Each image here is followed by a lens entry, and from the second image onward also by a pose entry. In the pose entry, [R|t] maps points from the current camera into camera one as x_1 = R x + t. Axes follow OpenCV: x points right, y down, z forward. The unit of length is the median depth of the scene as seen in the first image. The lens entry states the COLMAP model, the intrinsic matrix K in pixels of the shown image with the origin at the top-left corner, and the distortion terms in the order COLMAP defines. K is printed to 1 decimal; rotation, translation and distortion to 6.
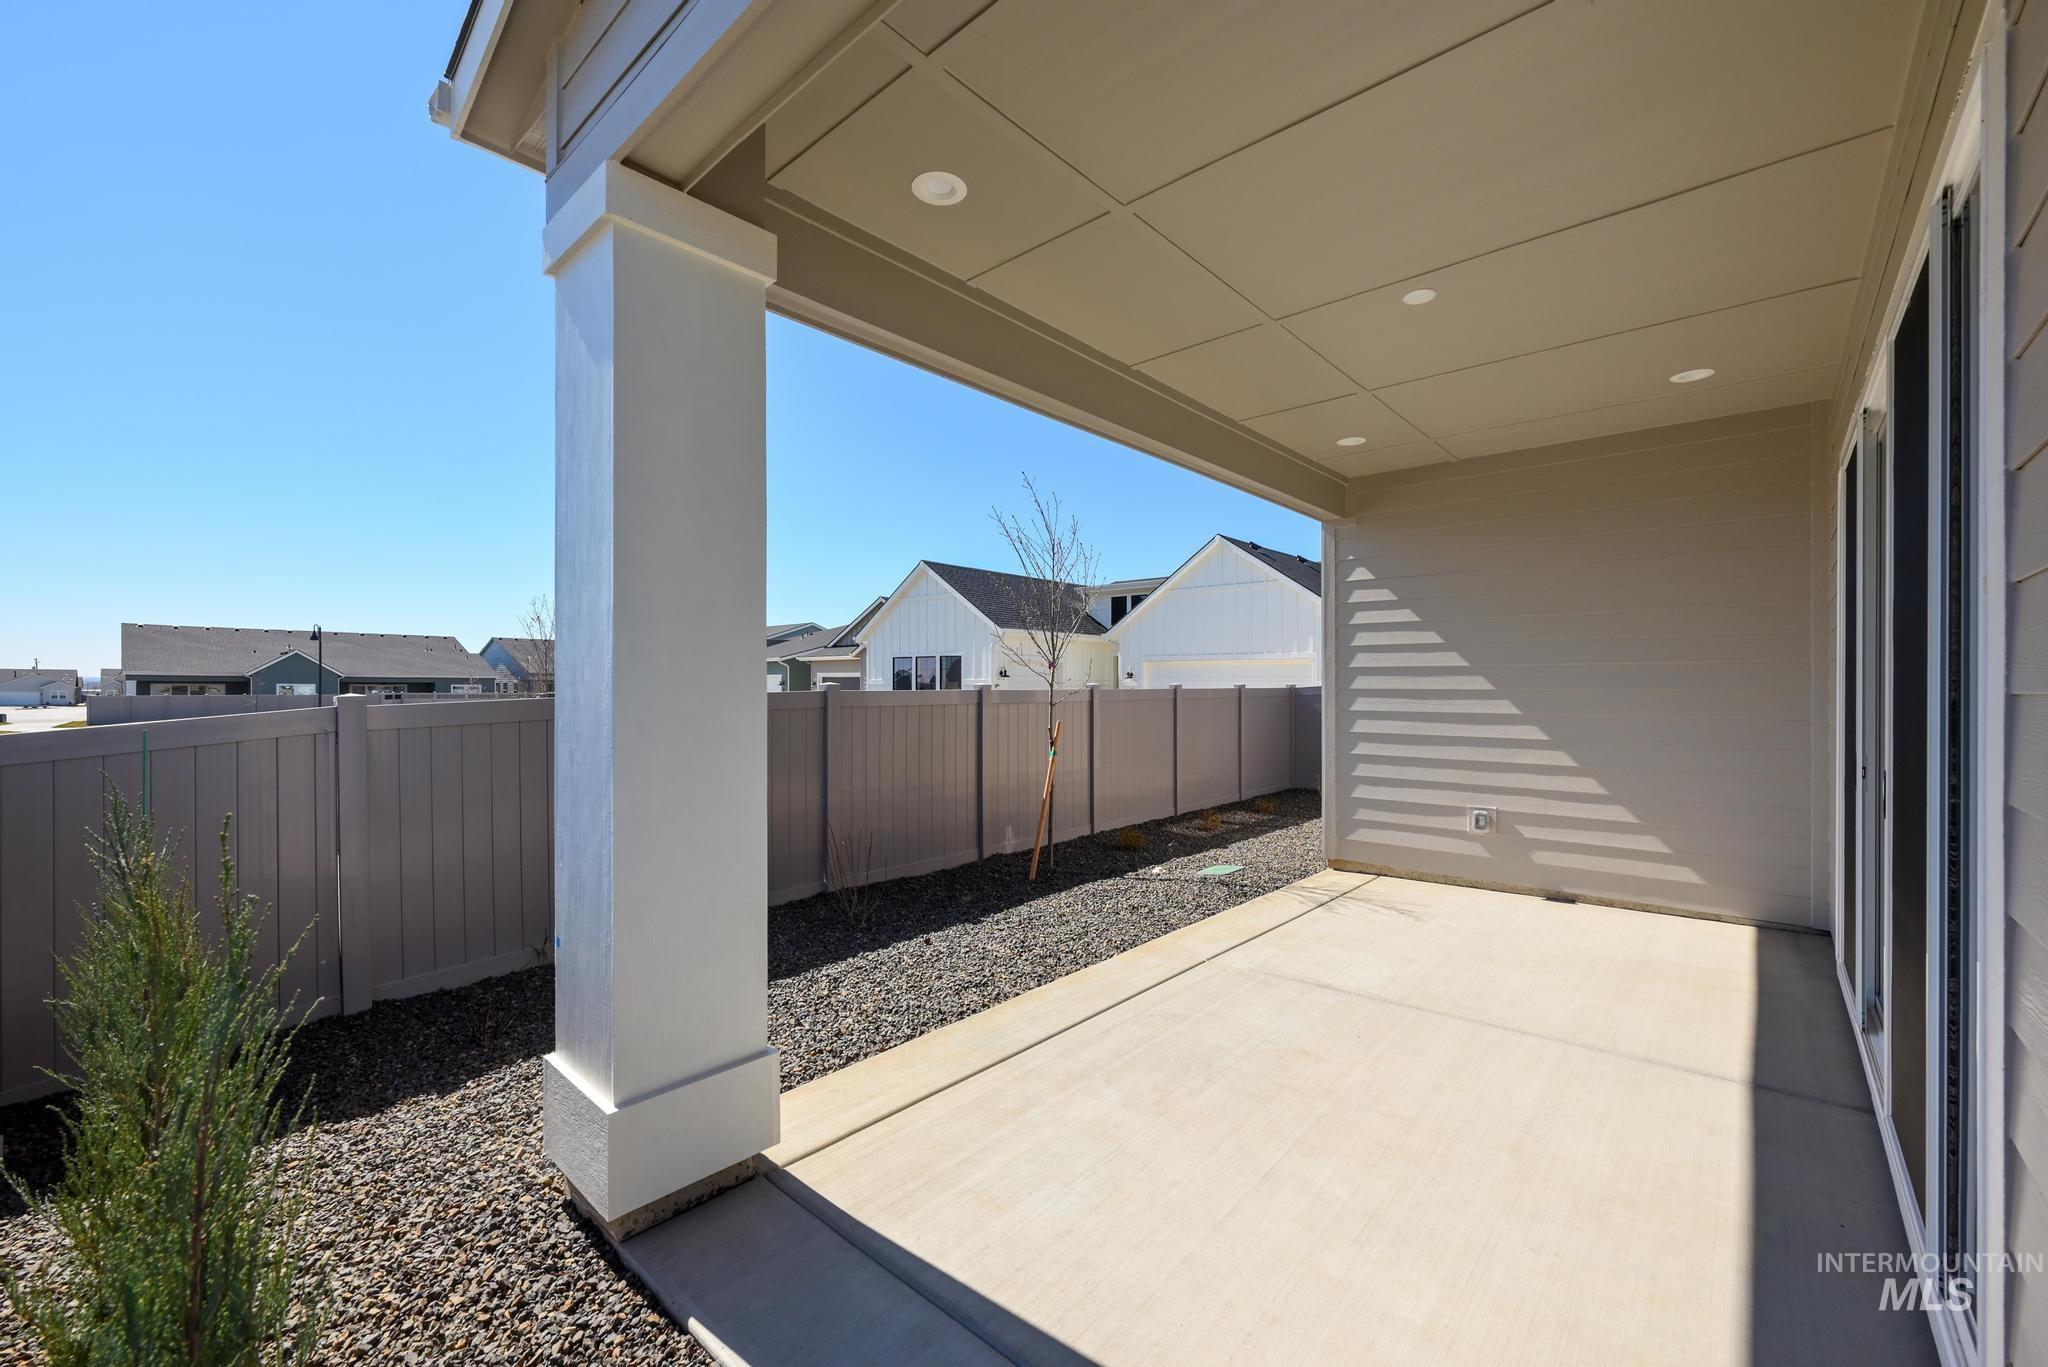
lens RADIAL K [[816.8, 0, 1024.0], [0, 816.8, 683.5], [0, 0, 1]] dist [-0.000250, -0.000006]
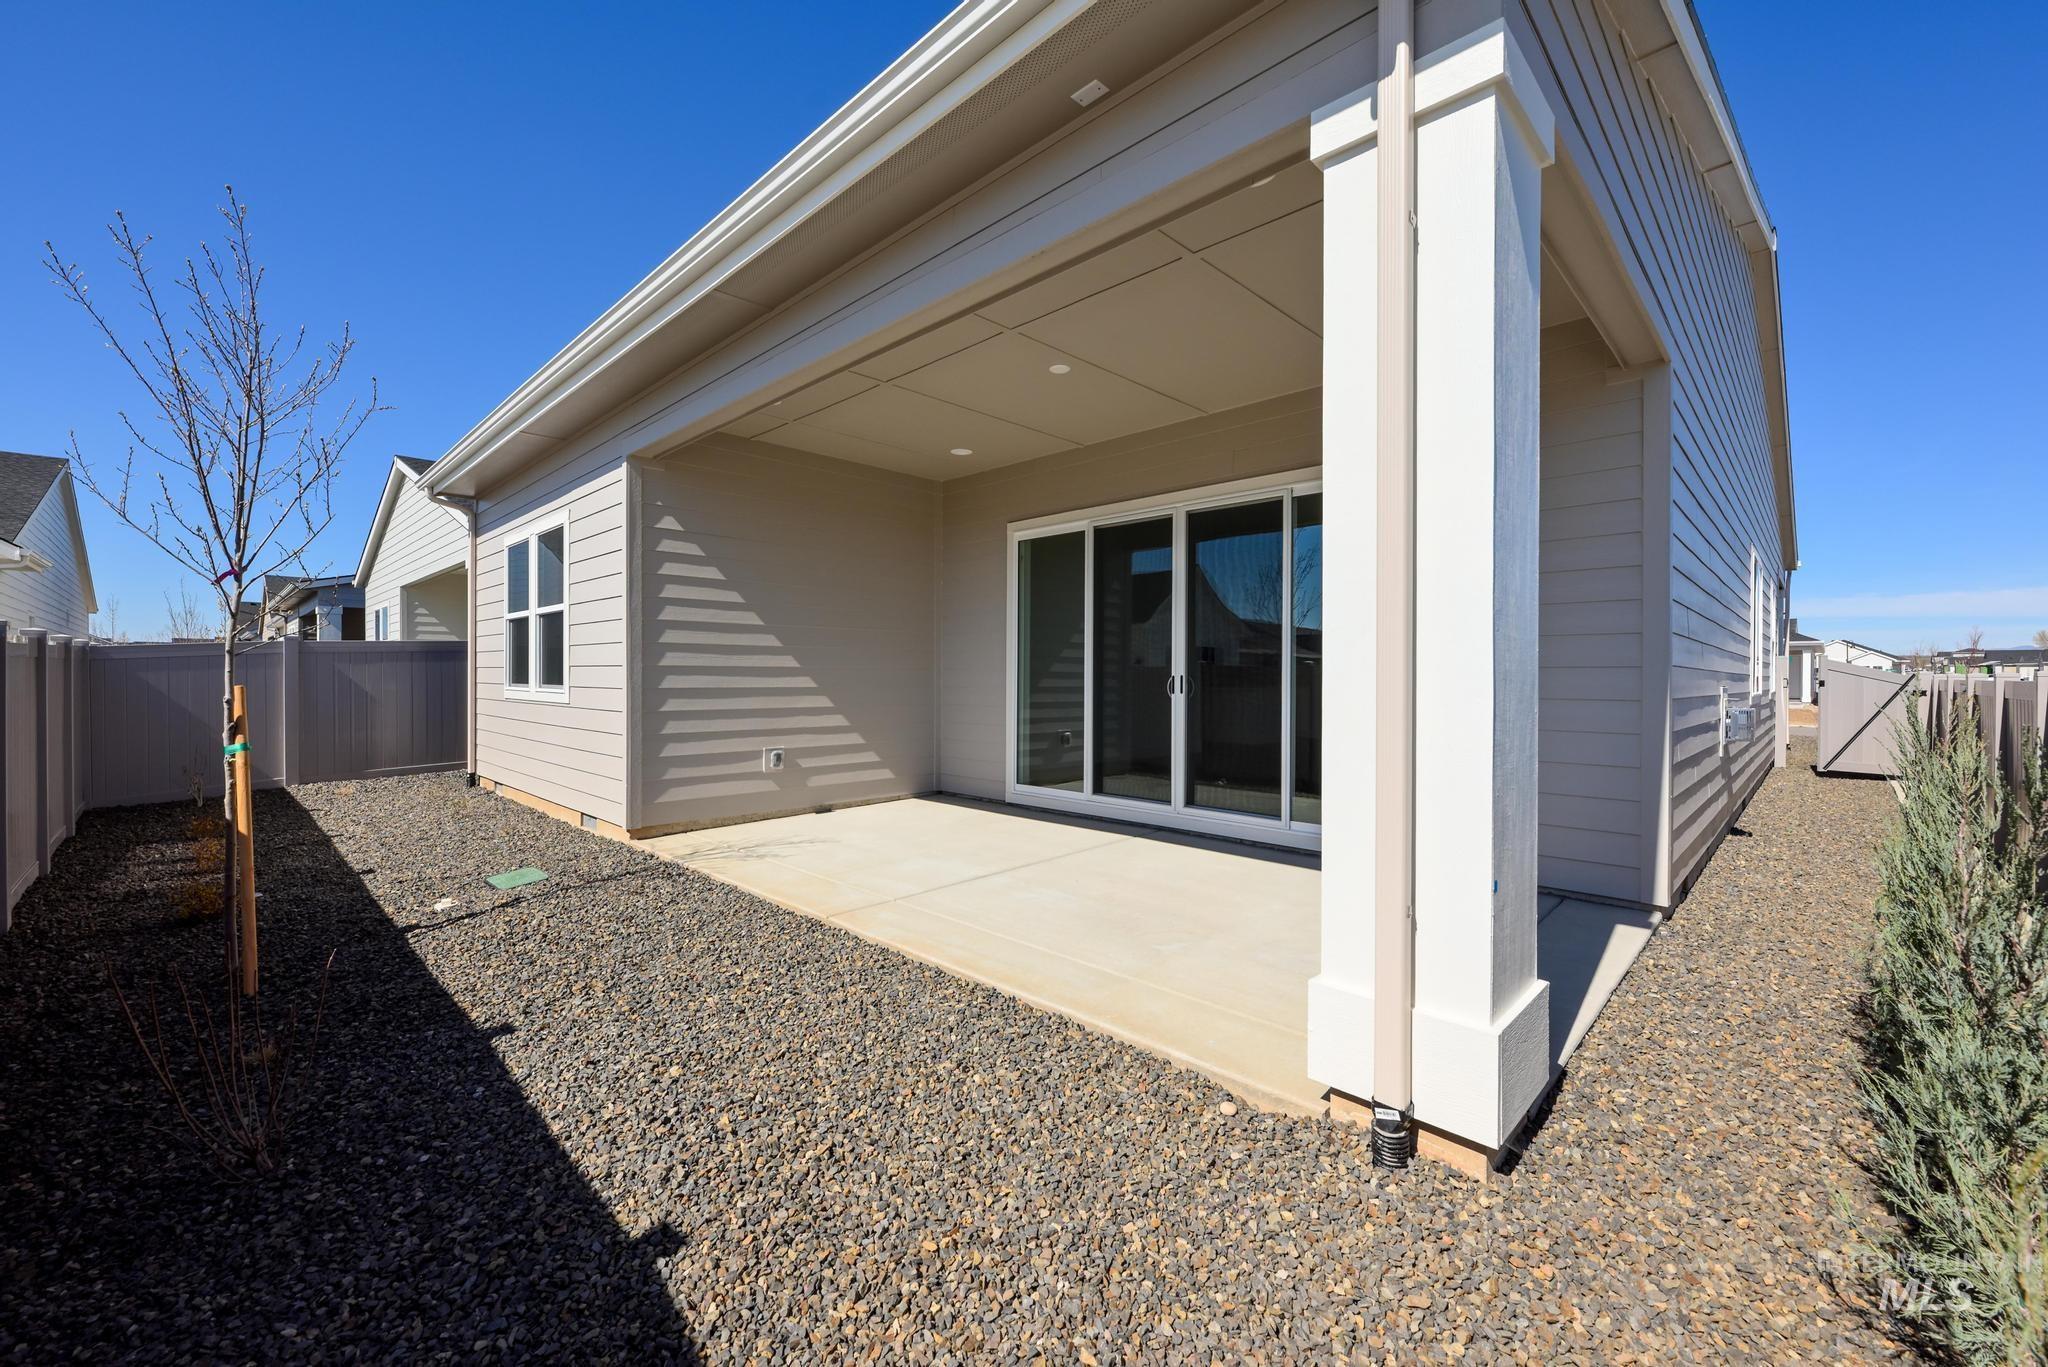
lens RADIAL K [[816.8, 0, 1024.0], [0, 816.8, 683.5], [0, 0, 1]] dist [-0.000250, -0.000006]
pose [[0.039807, -0.009051, 0.999166, -0.586201], [-0.004962, 0.999945, 0.009256, 0.047764], [-0.999195, -0.005326, 0.039760, 0.605299]]
